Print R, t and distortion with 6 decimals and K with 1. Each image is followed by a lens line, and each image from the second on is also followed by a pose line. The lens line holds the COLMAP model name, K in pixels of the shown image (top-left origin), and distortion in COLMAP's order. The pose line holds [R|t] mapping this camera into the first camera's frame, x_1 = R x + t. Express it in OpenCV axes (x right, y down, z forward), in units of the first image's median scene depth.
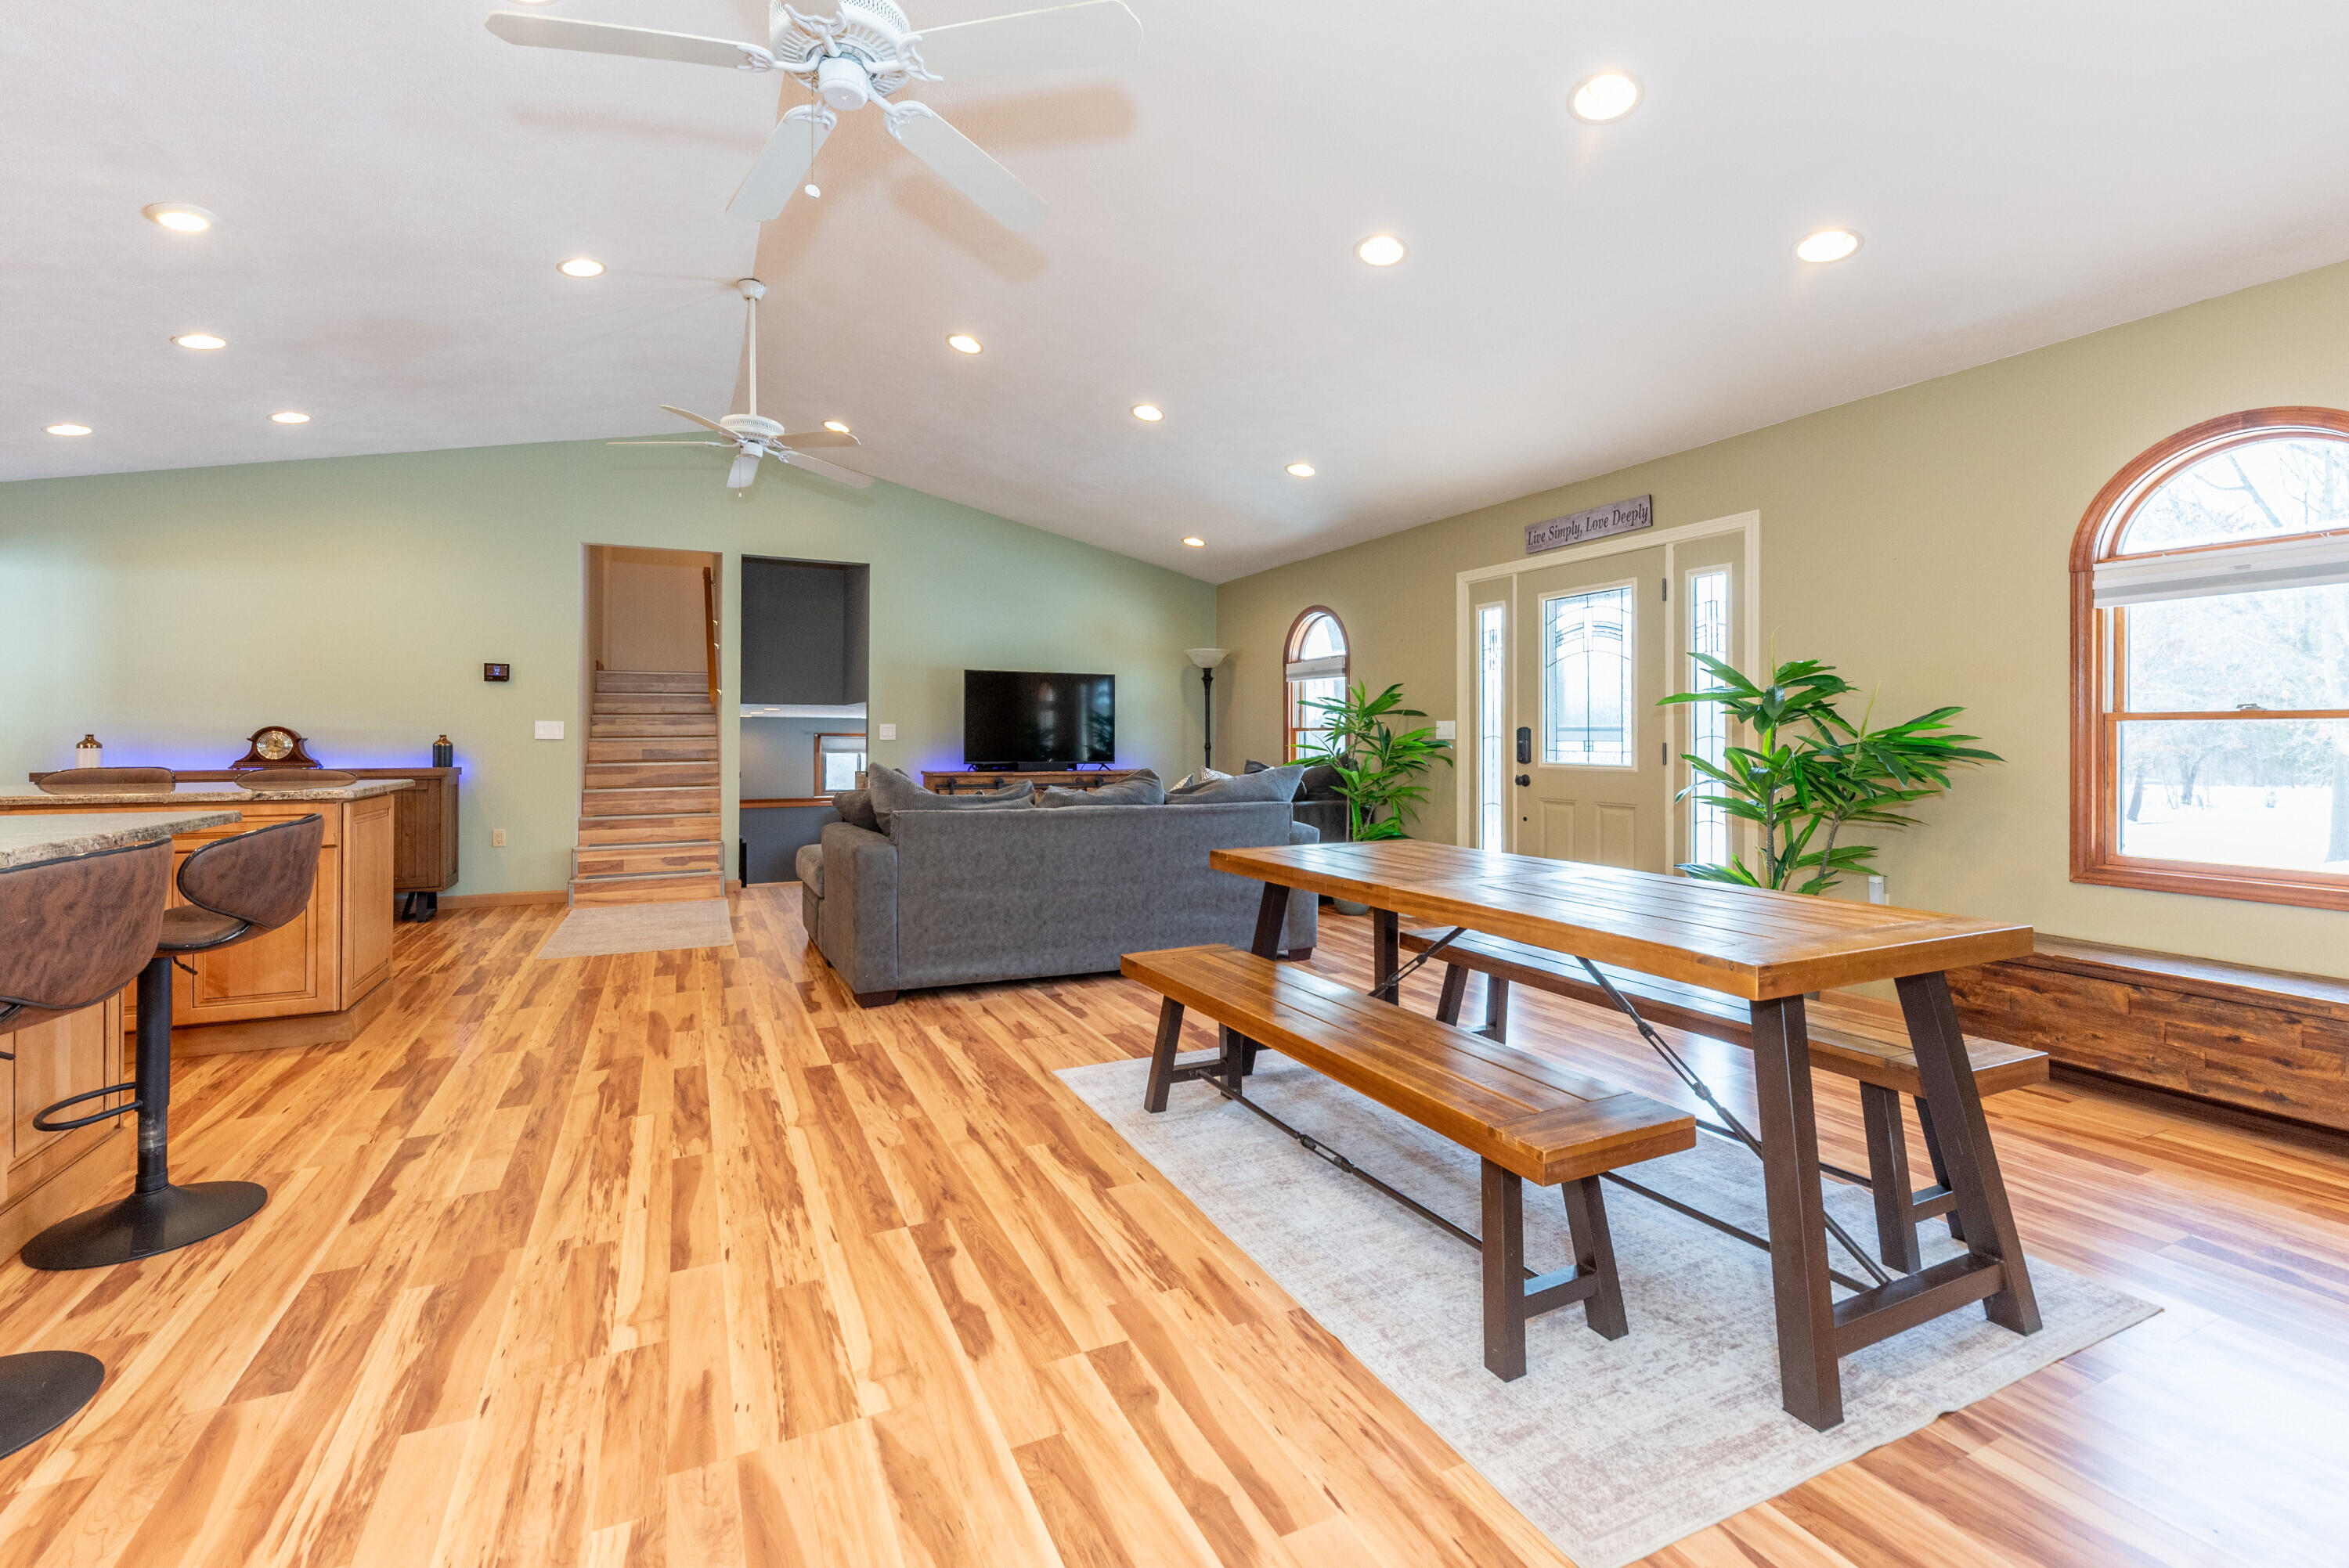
lens RADIAL K [[941.2, 0, 1021.9], [0, 941.2, 737.4], [0, 0, 1]] dist [0.000859, -0.000090]
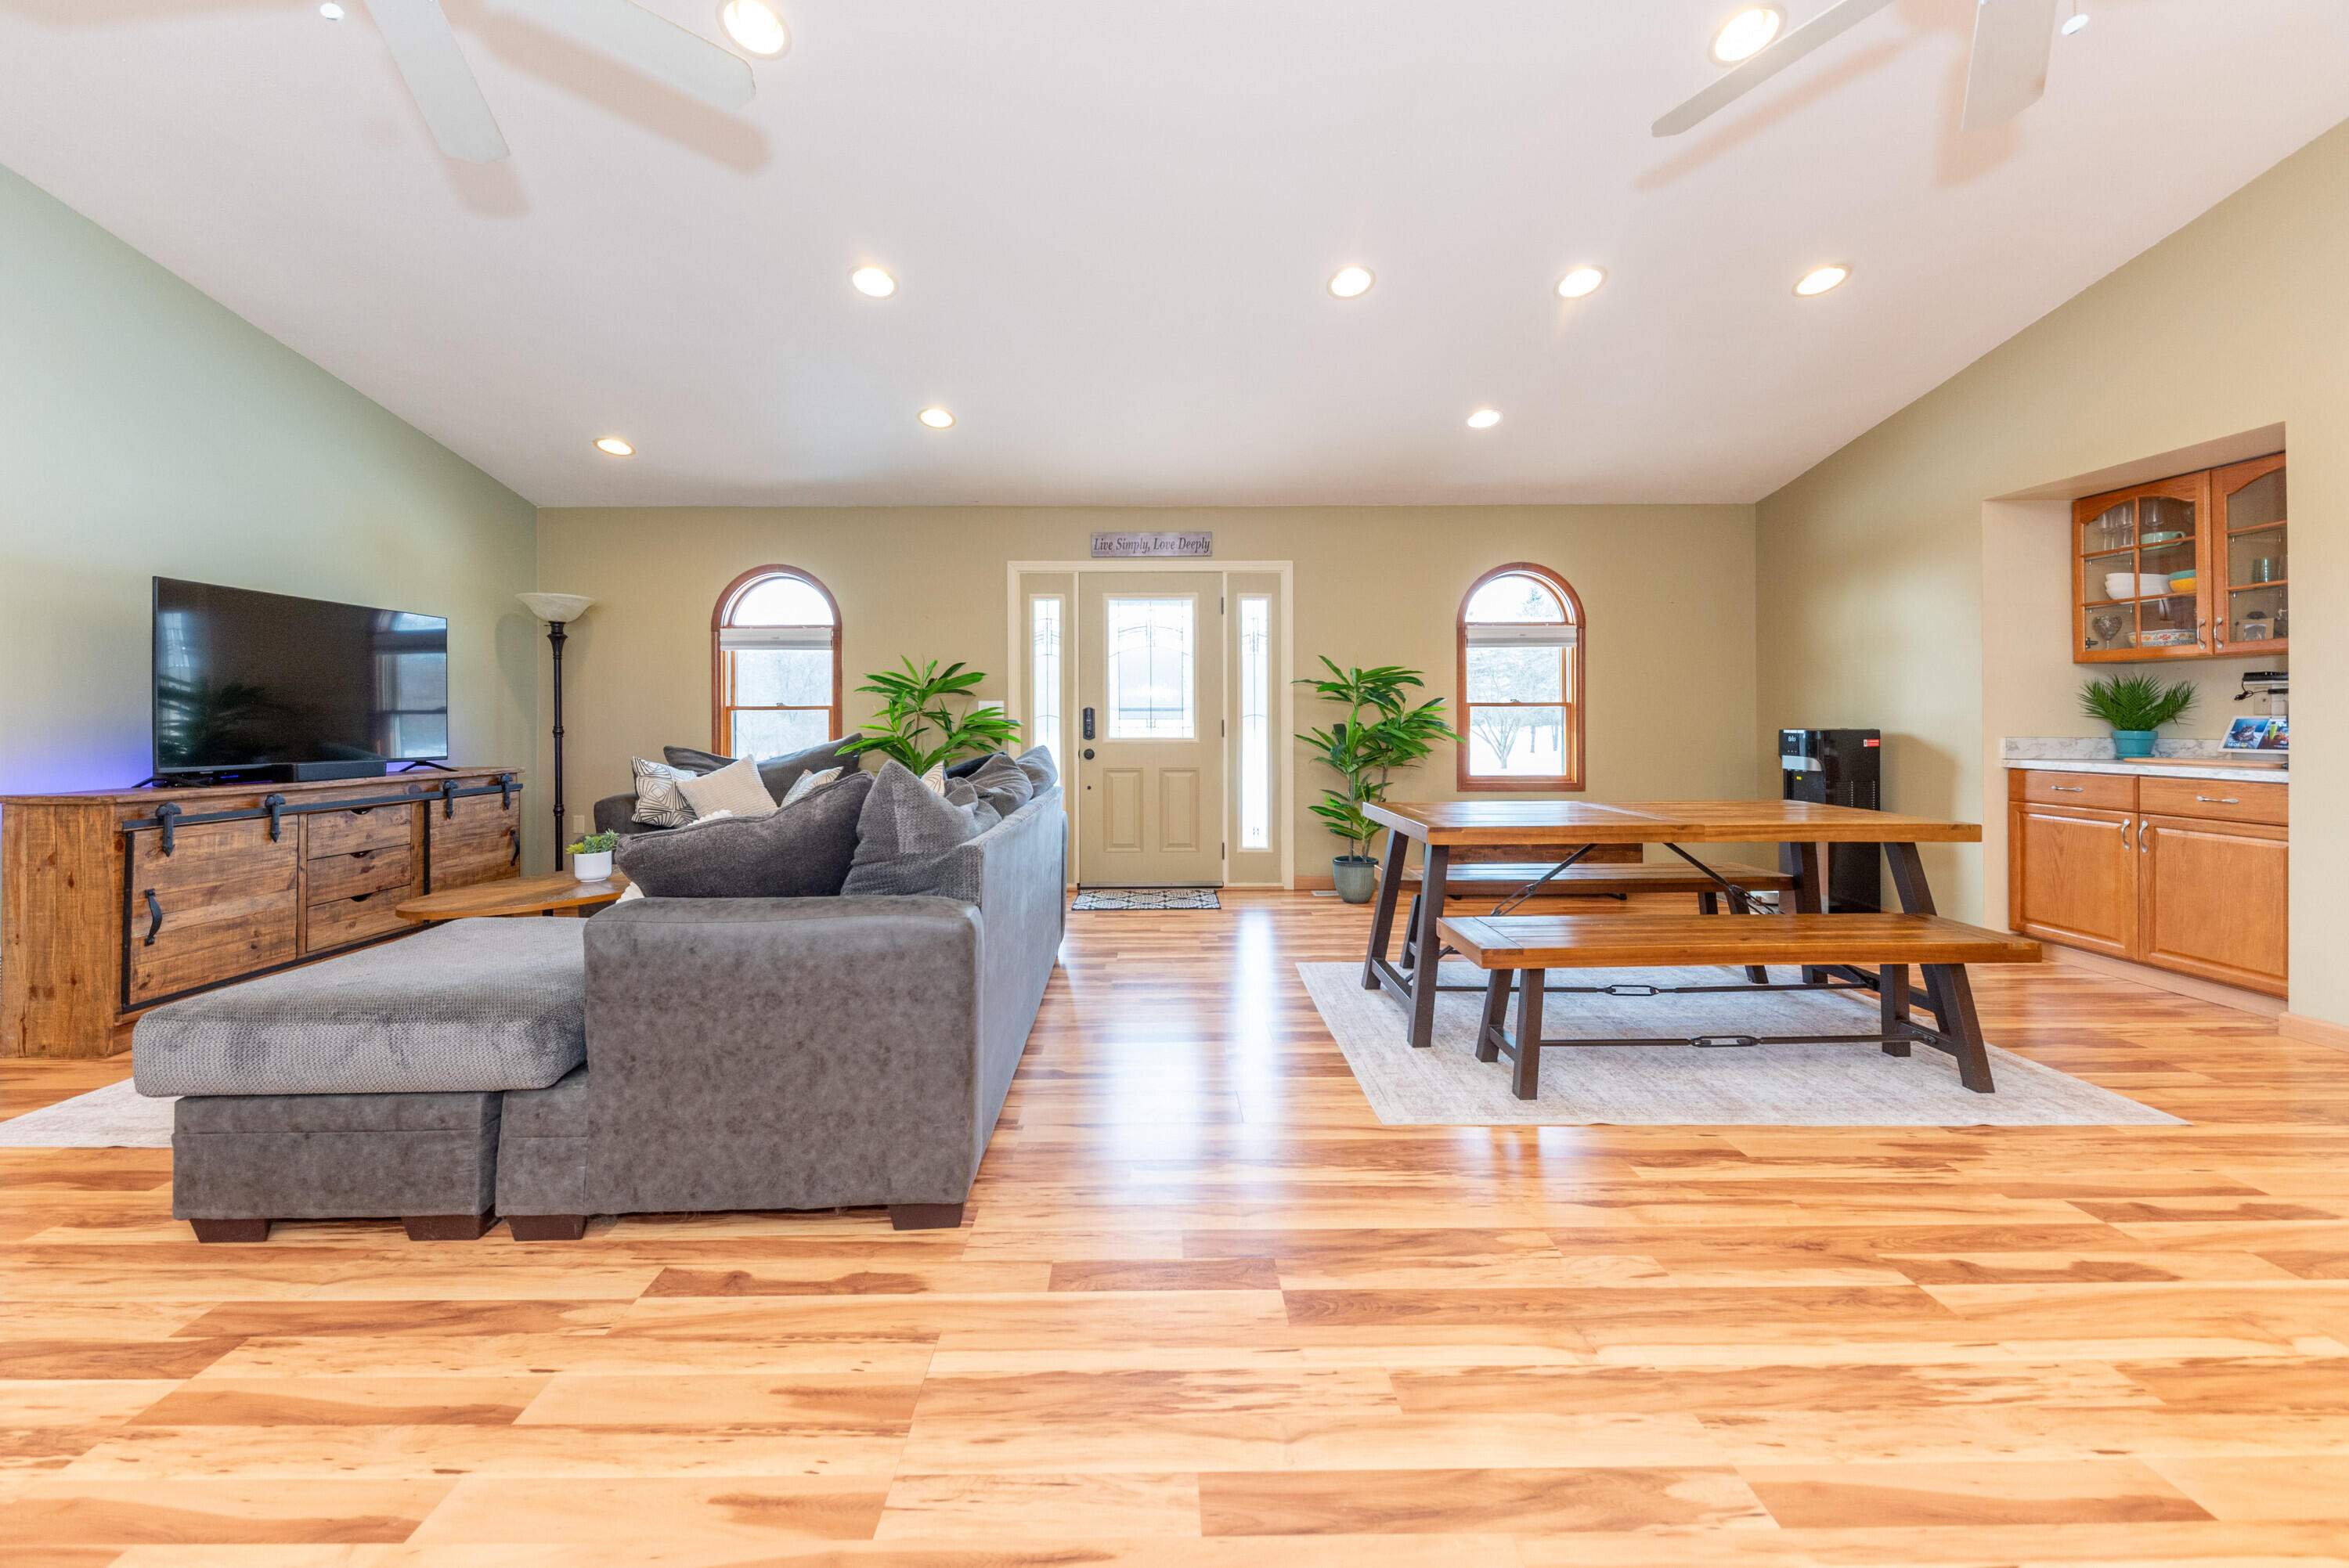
lens RADIAL K [[867.4, 0, 1203.3], [0, 867.4, 719.4], [0, 0, 1]] dist [0.002442, -0.002358]
pose [[0.359801, -0.002846, 0.933025, -0.463836], [0.003058, 0.999994, 0.001871, 0.002297], [-0.933024, 0.002180, 0.359808, 0.564129]]
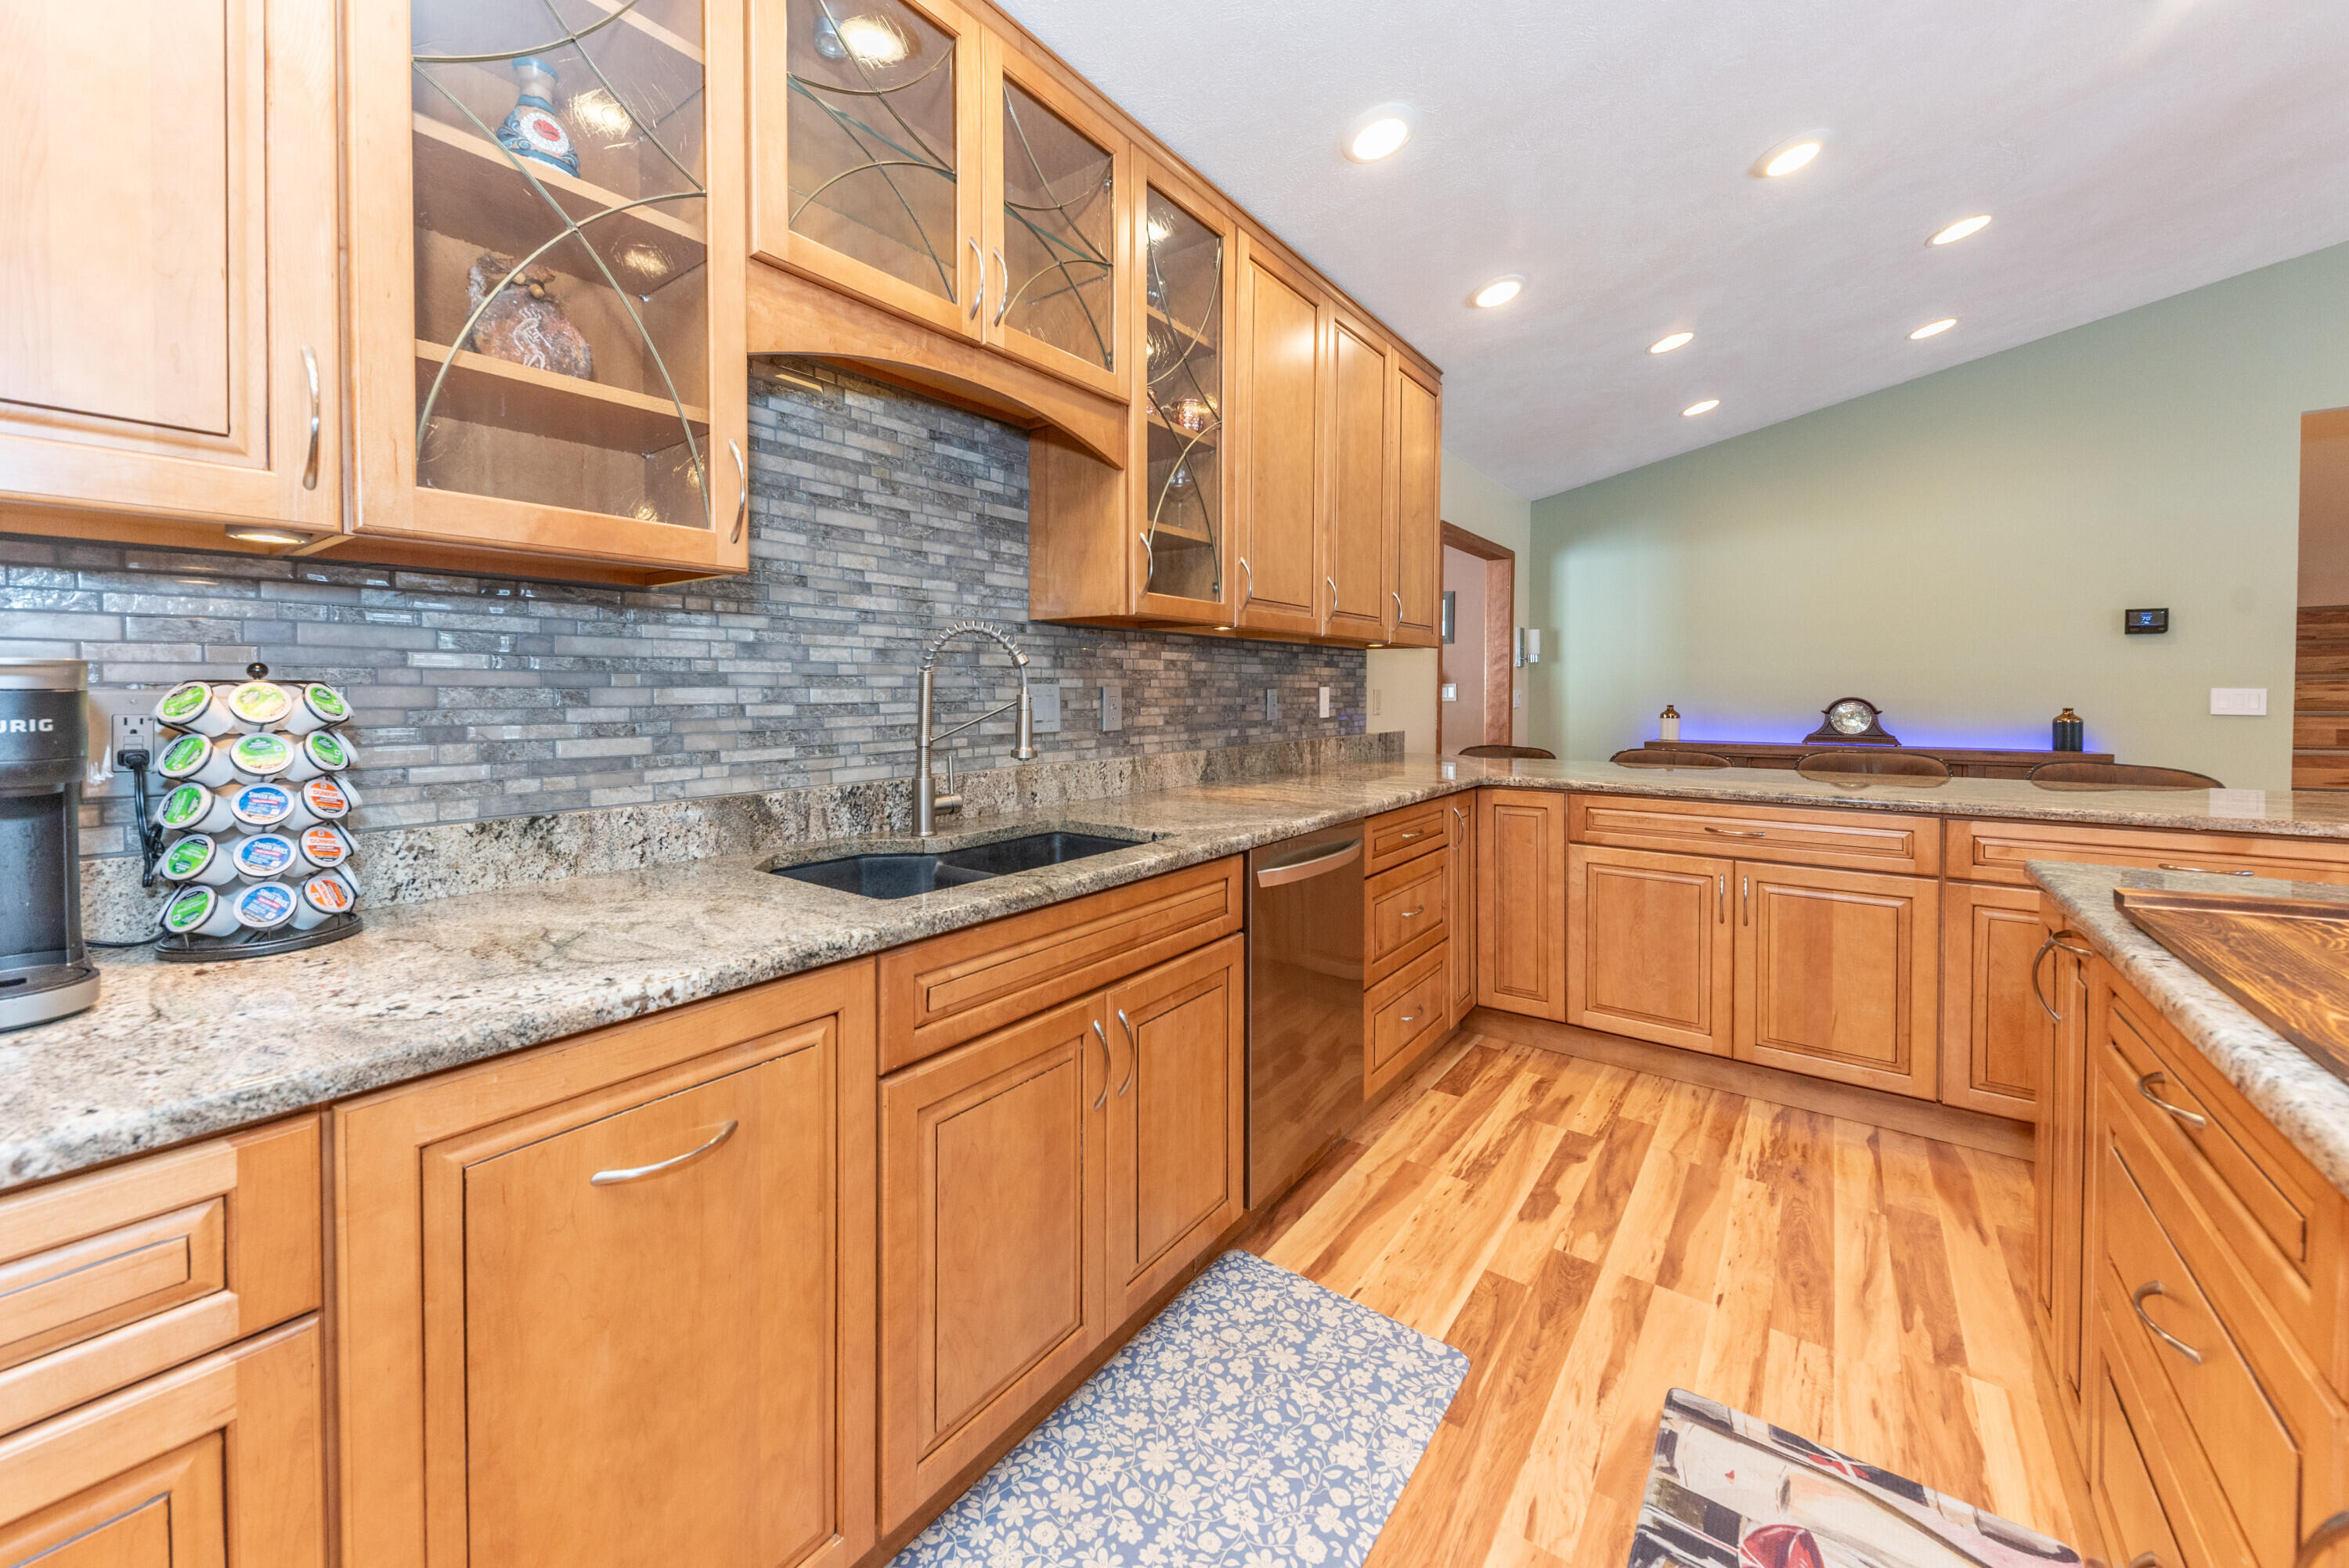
lens RADIAL K [[886.9, 0, 1174.9], [0, 886.9, 706.0], [0, 0, 1]] dist [0.011195, -0.005681]
pose [[0.508277, 0.012636, -0.861101, -0.484928], [0.000370, 0.999889, 0.014891, -0.020743], [0.861193, -0.007888, 0.508216, 0.023355]]
